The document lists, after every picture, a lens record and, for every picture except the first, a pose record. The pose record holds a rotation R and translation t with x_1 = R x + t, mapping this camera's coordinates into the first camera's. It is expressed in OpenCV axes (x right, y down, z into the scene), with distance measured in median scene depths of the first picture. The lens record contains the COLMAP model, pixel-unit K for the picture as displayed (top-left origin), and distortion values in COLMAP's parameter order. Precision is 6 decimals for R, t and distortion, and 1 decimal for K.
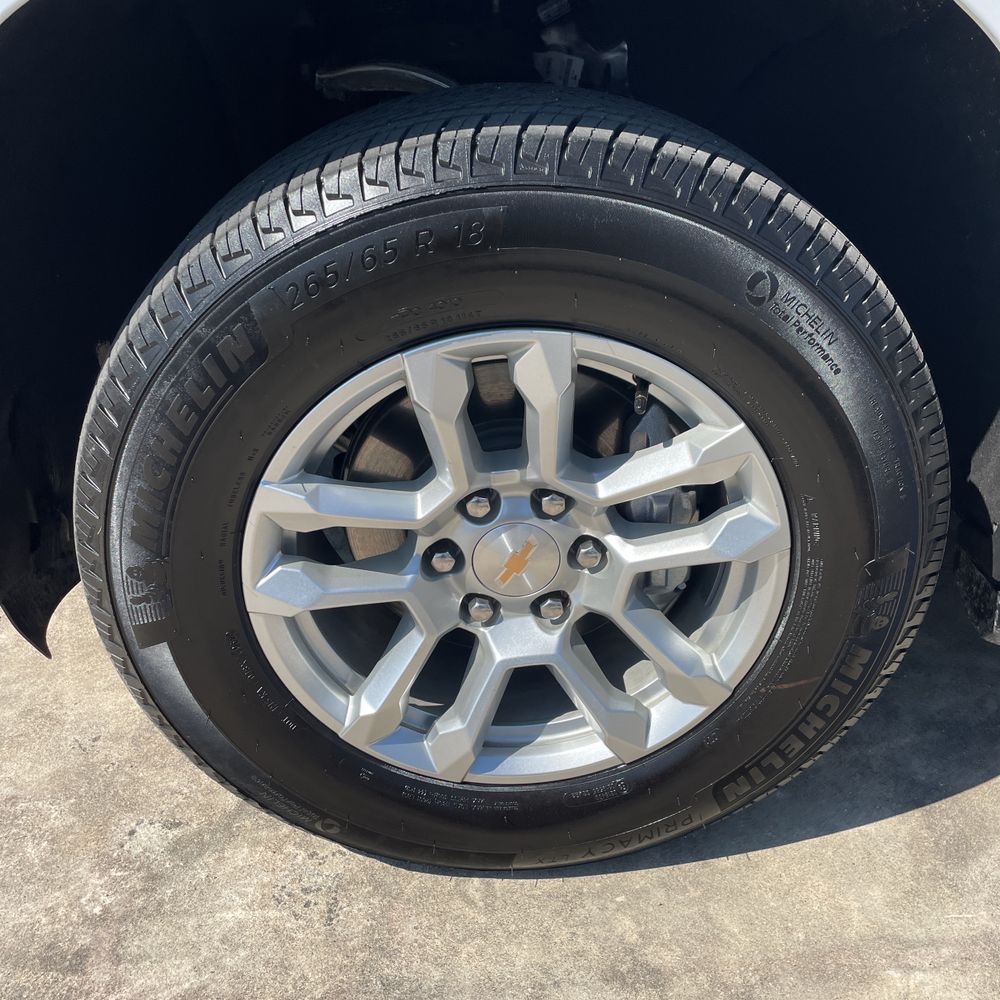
lens RADIAL K [[1007.3, 0, 515.6], [0, 1007.3, 504.7], [0, 0, 1]] dist [0.088140, -0.122209]
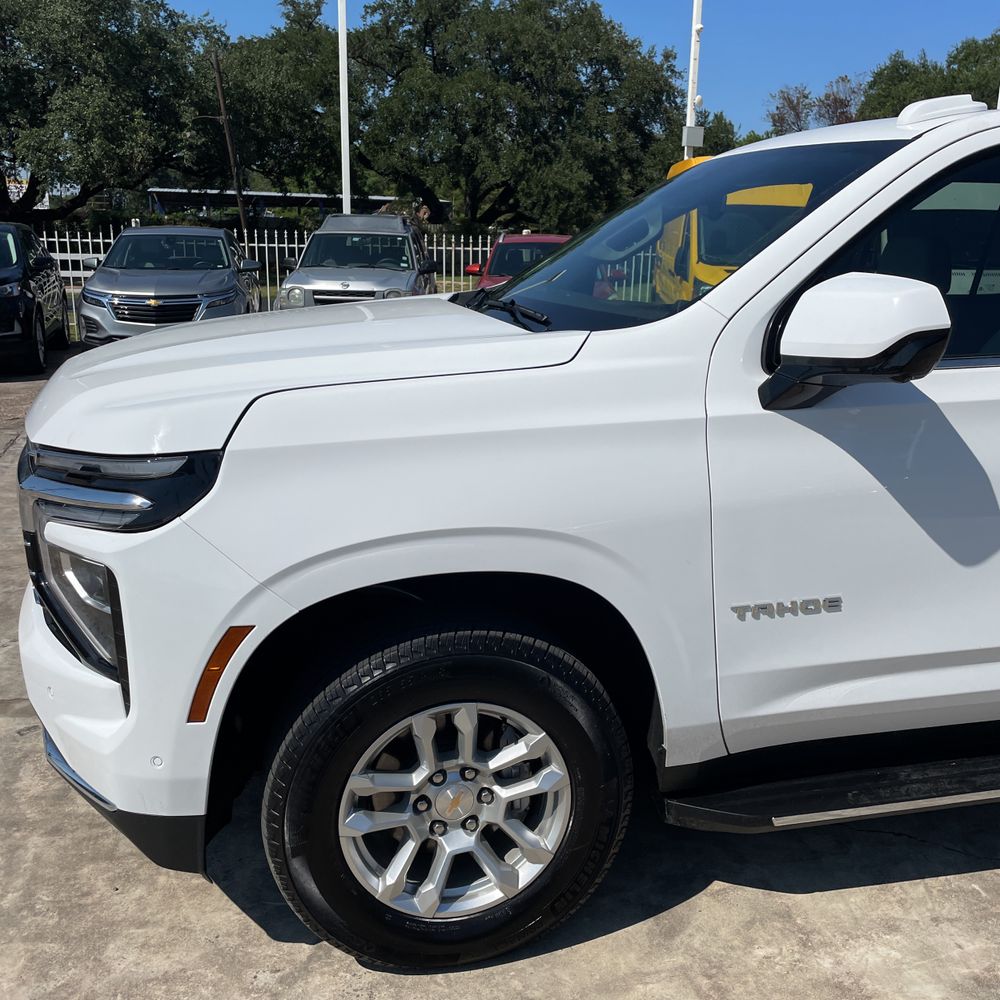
lens RADIAL K [[1007.3, 0, 515.6], [0, 1007.3, 504.7], [0, 0, 1]] dist [0.088140, -0.122209]
pose [[0.984125, -0.044021, 0.171931, -0.220569], [0.090280, 0.958217, -0.271420, 0.045734], [-0.152799, 0.282633, 0.946980, -1.324811]]
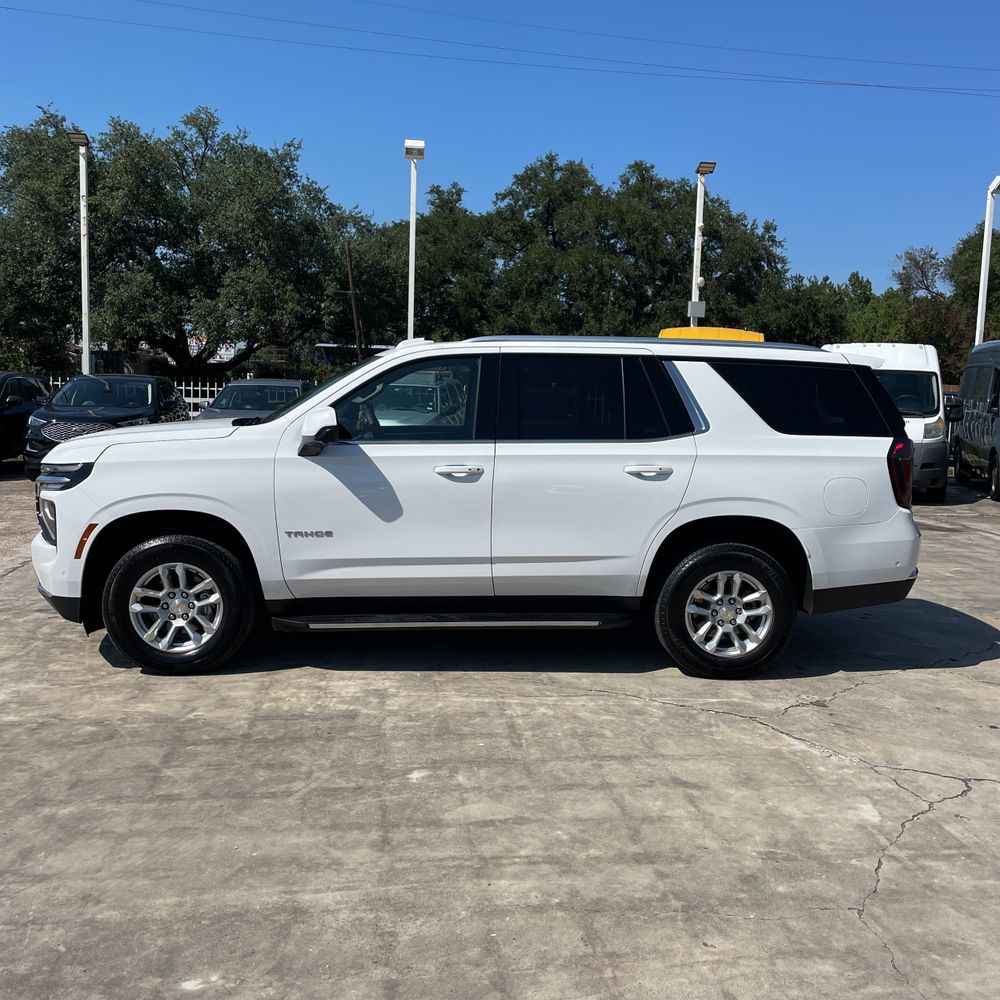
lens RADIAL K [[1018.1, 0, 500.1], [0, 1018.1, 480.5], [0, 0, 1]] dist [0.110899, -0.186032]
pose [[0.999935, 0.008327, 0.007731, 1.741038], [-0.004158, 0.901370, -0.433029, 1.893412], [-0.010575, 0.432969, 0.901347, -4.500701]]
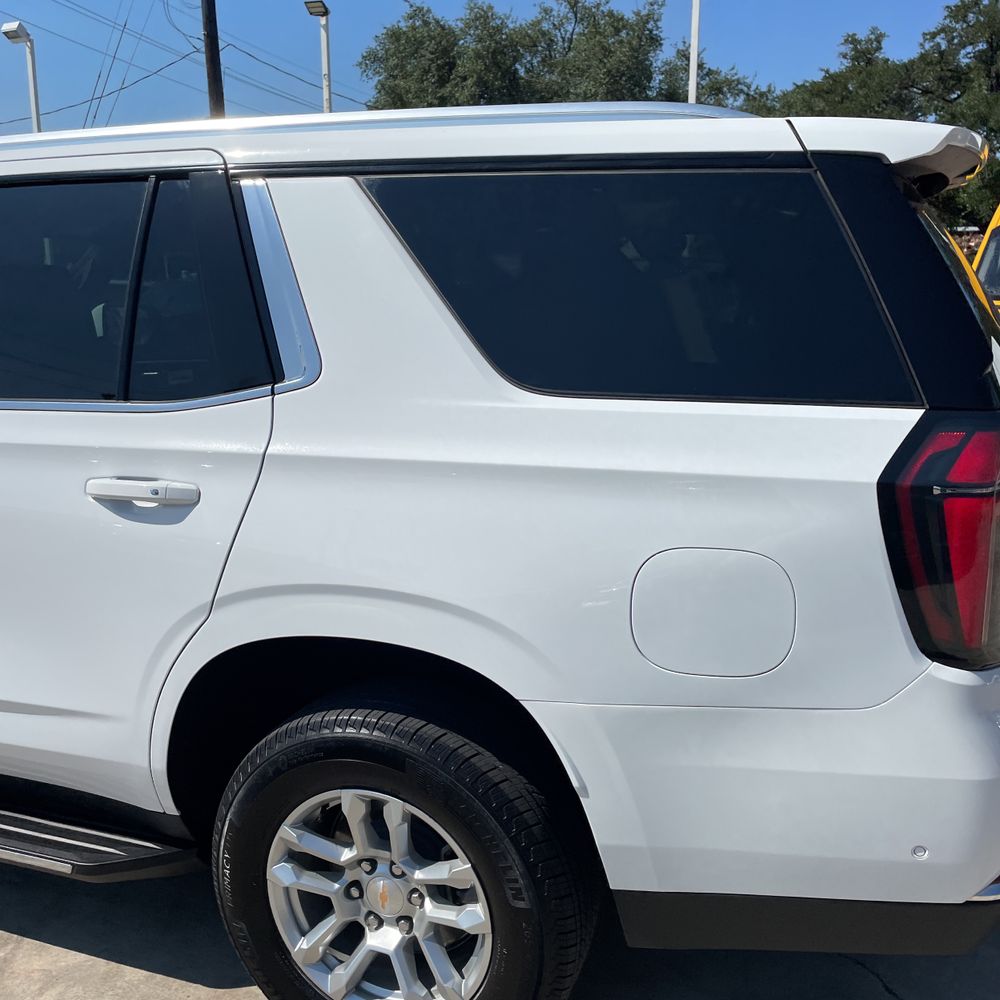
lens RADIAL K [[1004.8, 0, 502.8], [0, 1004.8, 486.5], [0, 0, 1]] dist [0.104413, -0.153055]
pose [[0.910658, 0.061529, -0.408553, 4.272996], [-0.193931, 0.936804, -0.291185, -0.346110], [0.364818, 0.344401, 0.865041, -0.622732]]
